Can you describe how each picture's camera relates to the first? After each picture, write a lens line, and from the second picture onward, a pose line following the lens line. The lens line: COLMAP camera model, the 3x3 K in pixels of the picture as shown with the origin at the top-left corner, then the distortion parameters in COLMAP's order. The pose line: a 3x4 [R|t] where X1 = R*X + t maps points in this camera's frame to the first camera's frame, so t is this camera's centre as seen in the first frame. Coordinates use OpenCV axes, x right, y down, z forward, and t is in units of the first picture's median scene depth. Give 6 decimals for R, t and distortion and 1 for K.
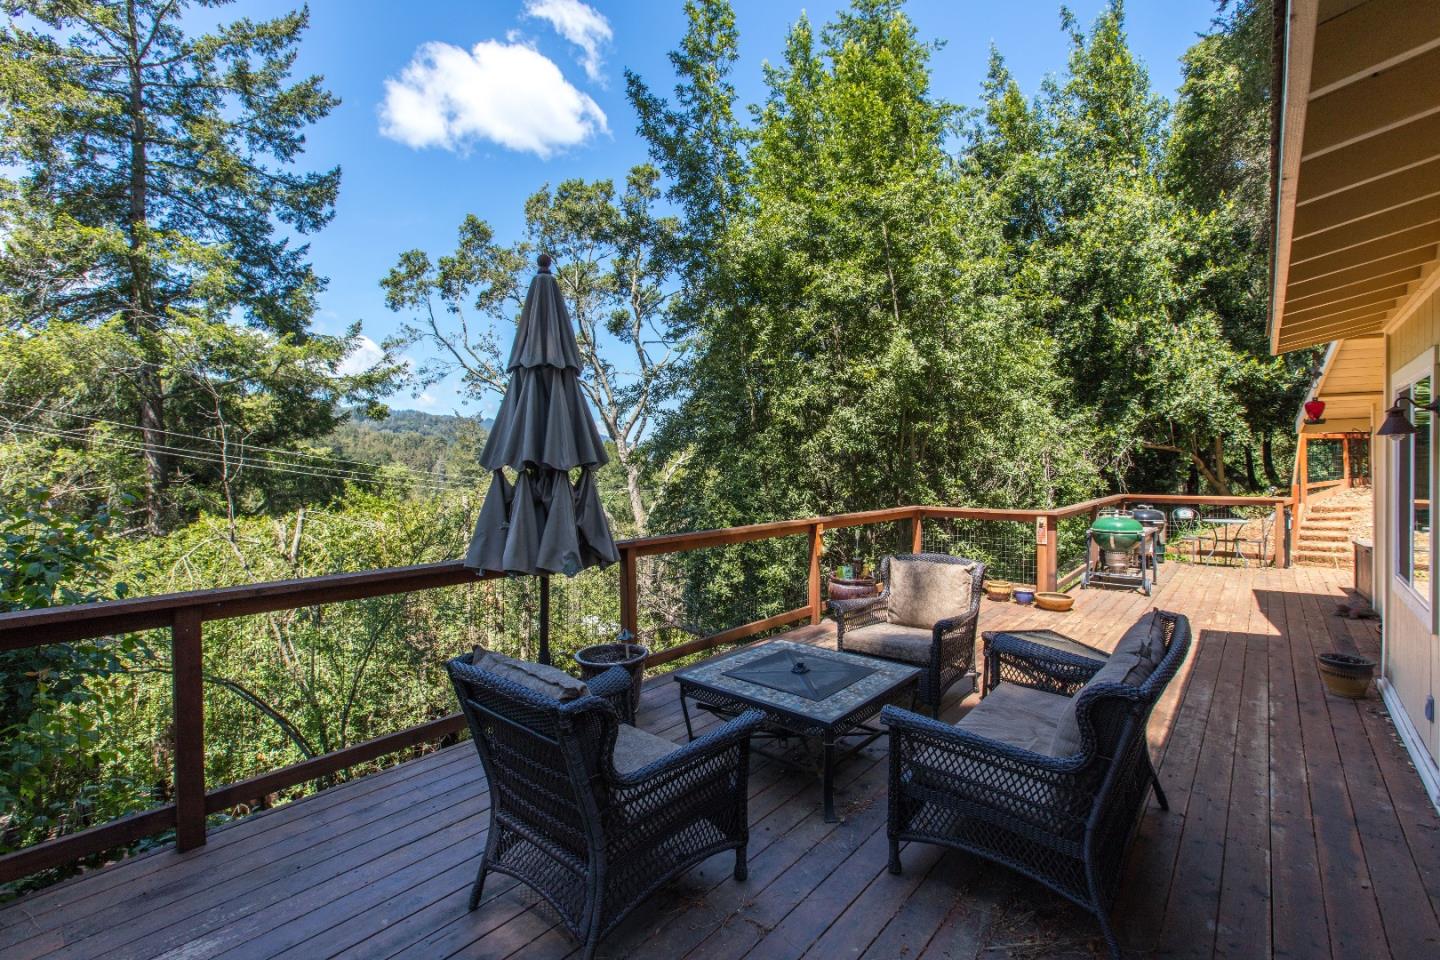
lens RADIAL K [[629.7, 0, 722.9], [0, 629.7, 471.4], [0, 0, 1]] dist [0.000689, -0.000020]
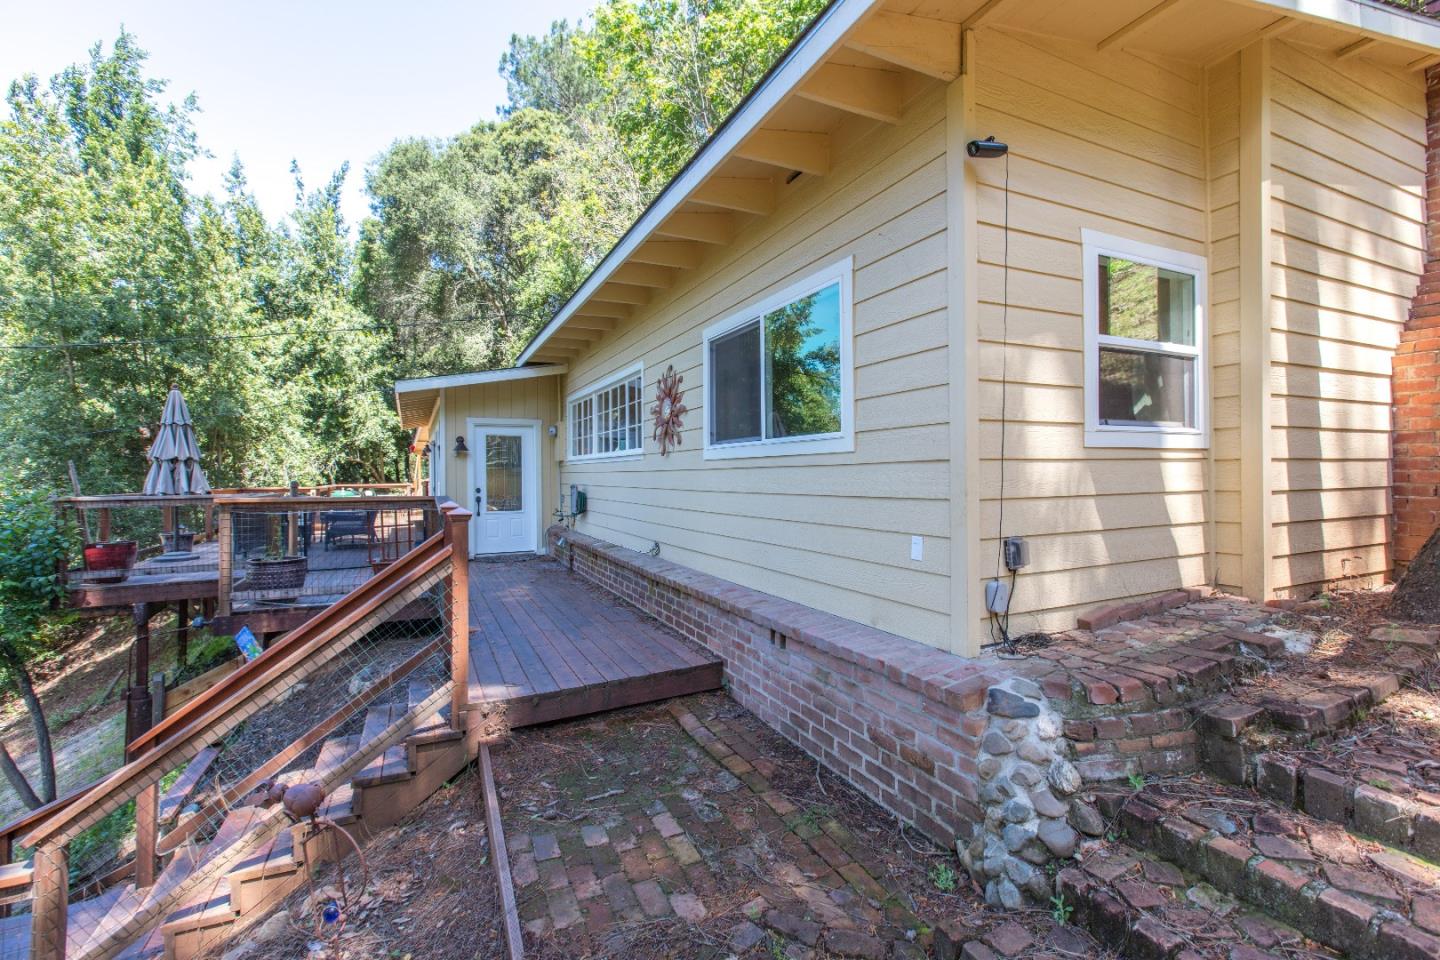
lens RADIAL K [[629.7, 0, 722.9], [0, 629.7, 471.4], [0, 0, 1]] dist [0.000689, -0.000020]
pose [[0.398023, 0.004336, 0.917365, -0.538375], [0.018729, 0.999742, -0.012852, 0.037968], [-0.917184, 0.022297, 0.397839, -0.688904]]
